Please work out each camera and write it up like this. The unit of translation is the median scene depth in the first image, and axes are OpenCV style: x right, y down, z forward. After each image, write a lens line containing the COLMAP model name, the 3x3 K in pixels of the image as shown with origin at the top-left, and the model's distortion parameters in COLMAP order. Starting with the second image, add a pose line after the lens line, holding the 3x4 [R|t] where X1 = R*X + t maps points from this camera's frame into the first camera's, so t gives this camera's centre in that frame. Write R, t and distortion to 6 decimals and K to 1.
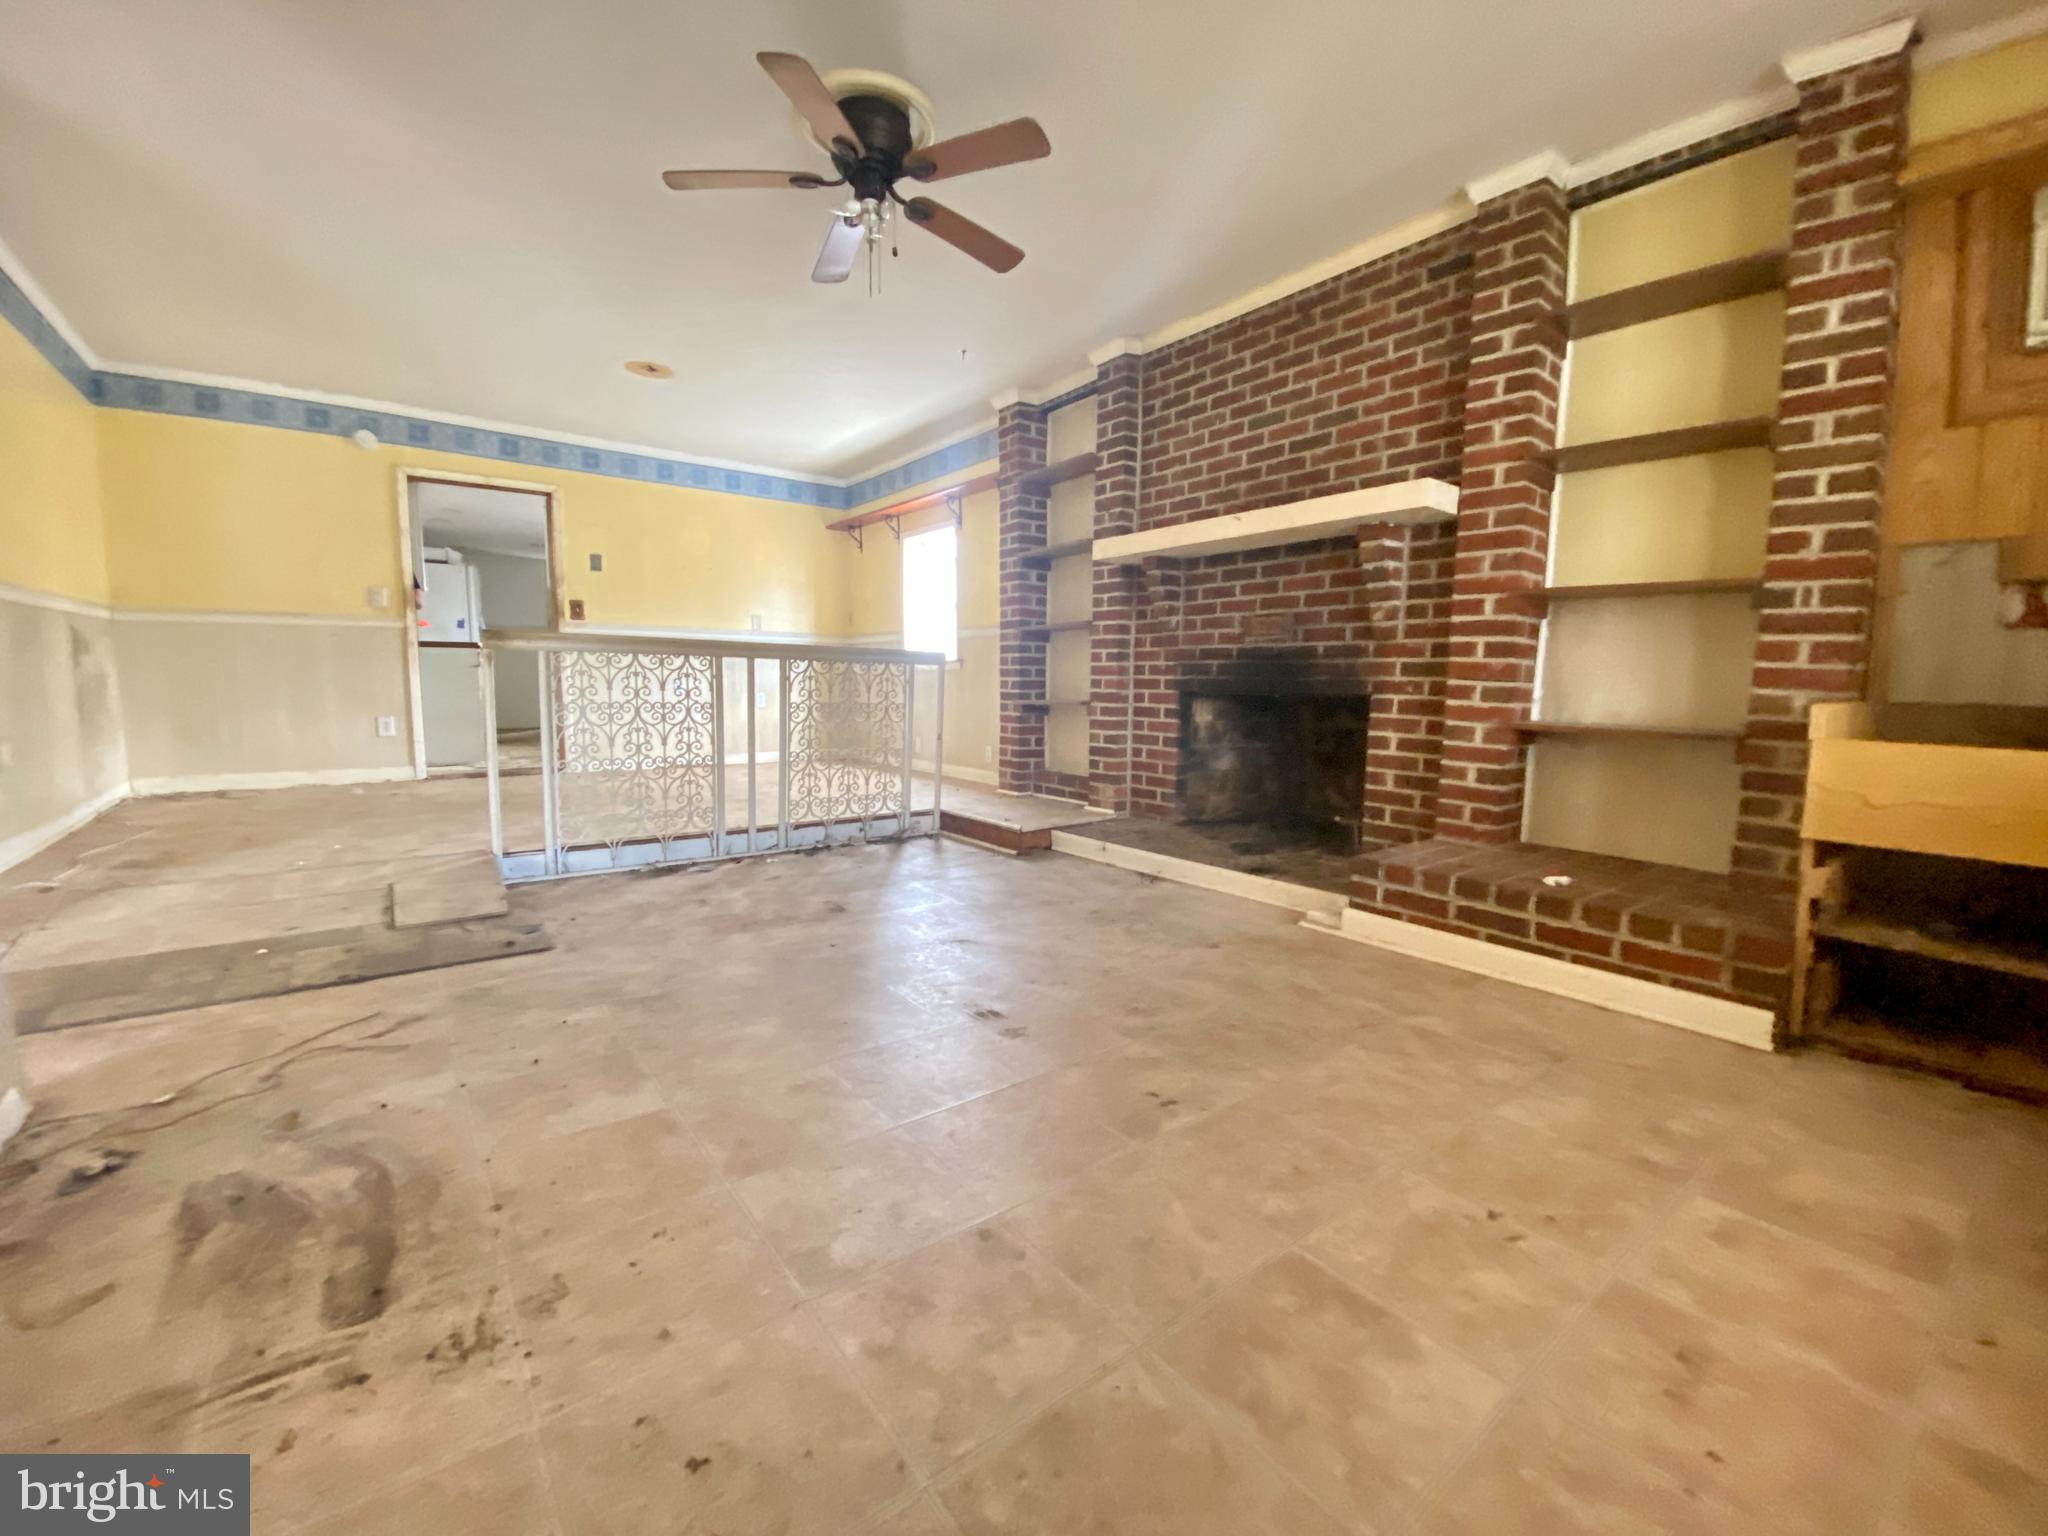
lens RADIAL K [[825.4, 0, 1014.3], [0, 825.4, 771.0], [0, 0, 1]] dist [0.017082, -0.018954]
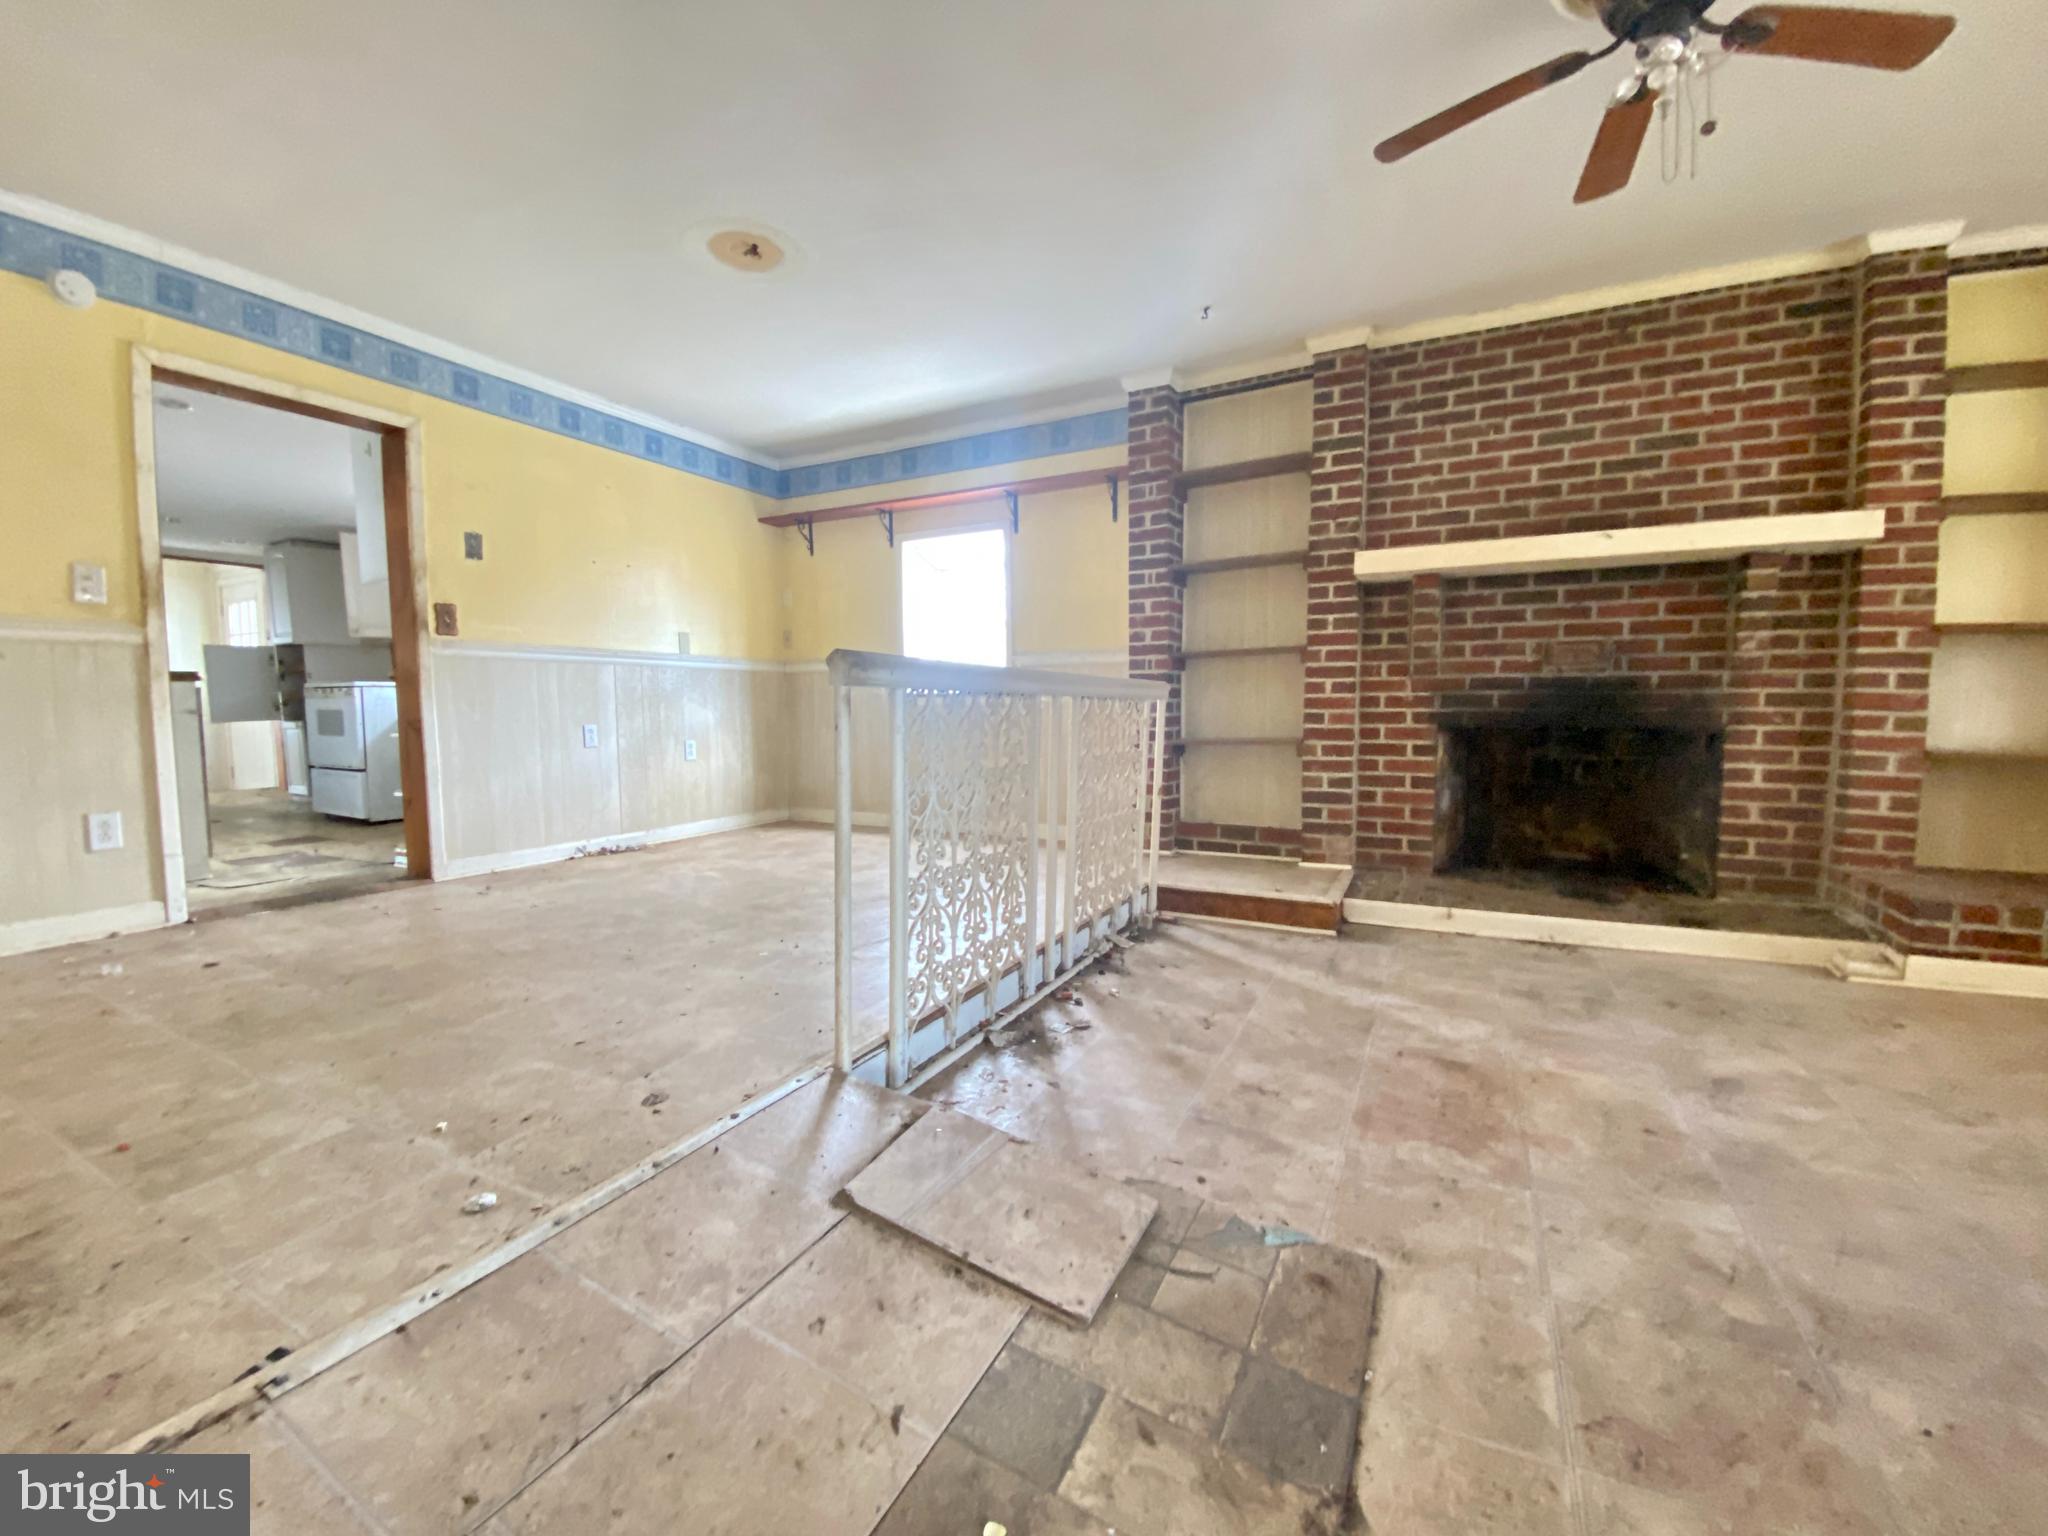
lens RADIAL K [[825.4, 0, 1014.3], [0, 825.4, 771.0], [0, 0, 1]] dist [0.017082, -0.018954]
pose [[0.906386, -0.049747, 0.419510, -0.744175], [0.063531, 0.997800, -0.018940, -0.074799], [-0.417645, 0.043819, 0.907553, 0.473605]]
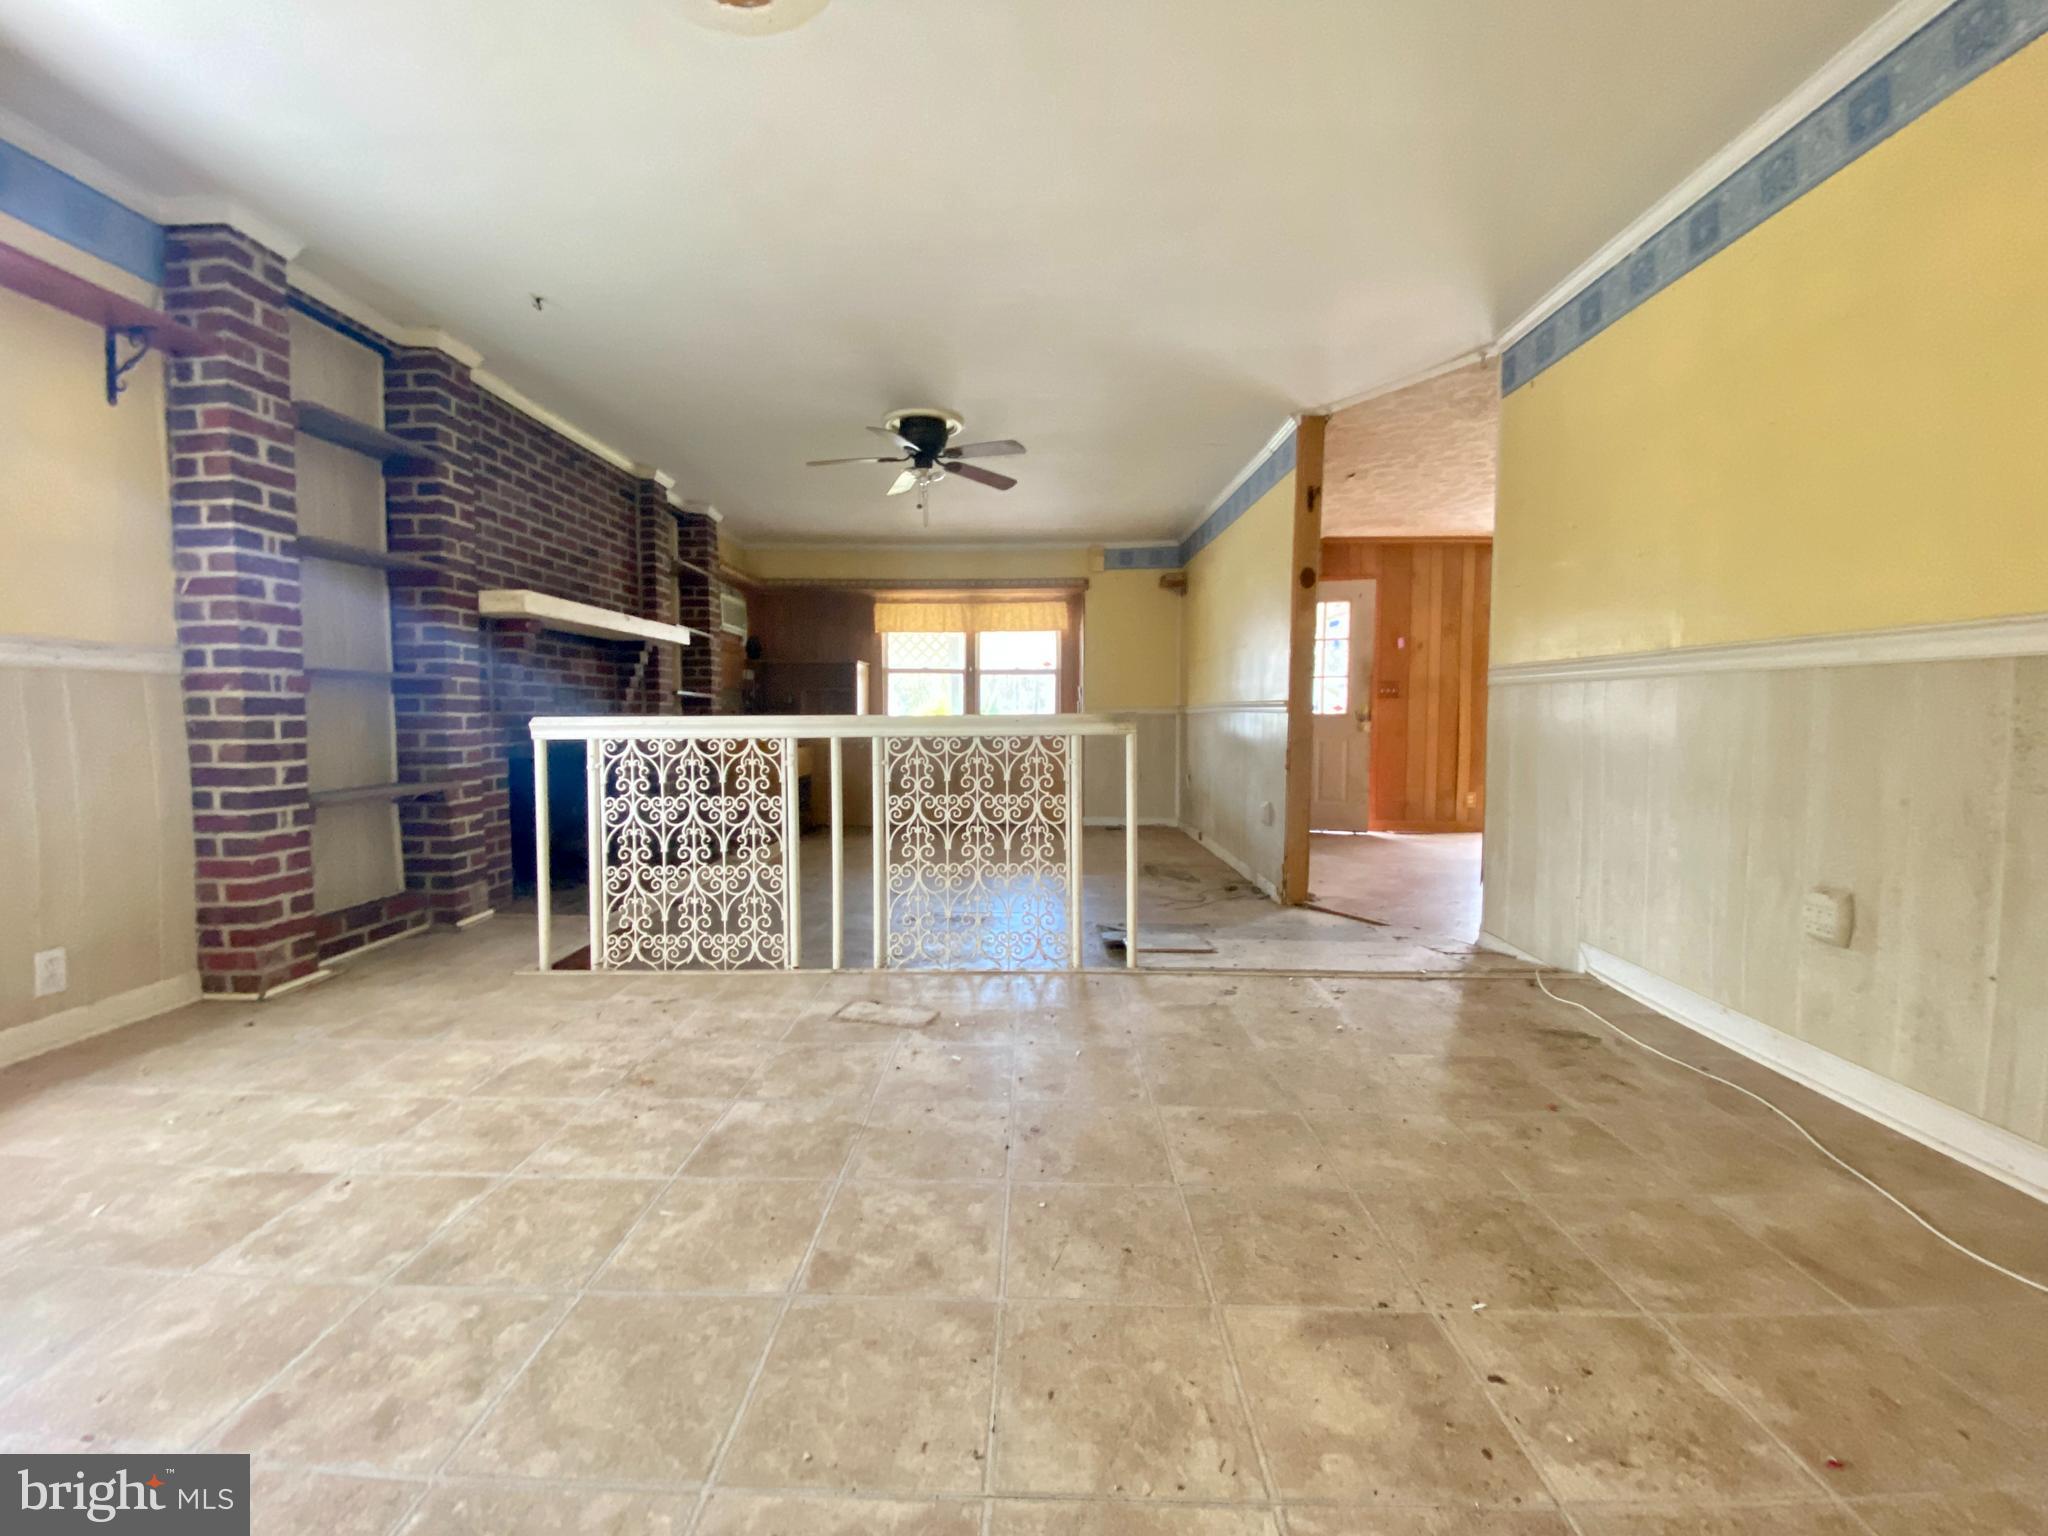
lens RADIAL K [[825.4, 0, 1014.3], [0, 825.4, 771.0], [0, 0, 1]] dist [0.017082, -0.018954]
pose [[-0.781817, -0.055447, 0.621037, -1.063567], [0.060471, 0.984600, 0.164033, -0.256257], [-0.620568, 0.165798, -0.766424, 1.720899]]
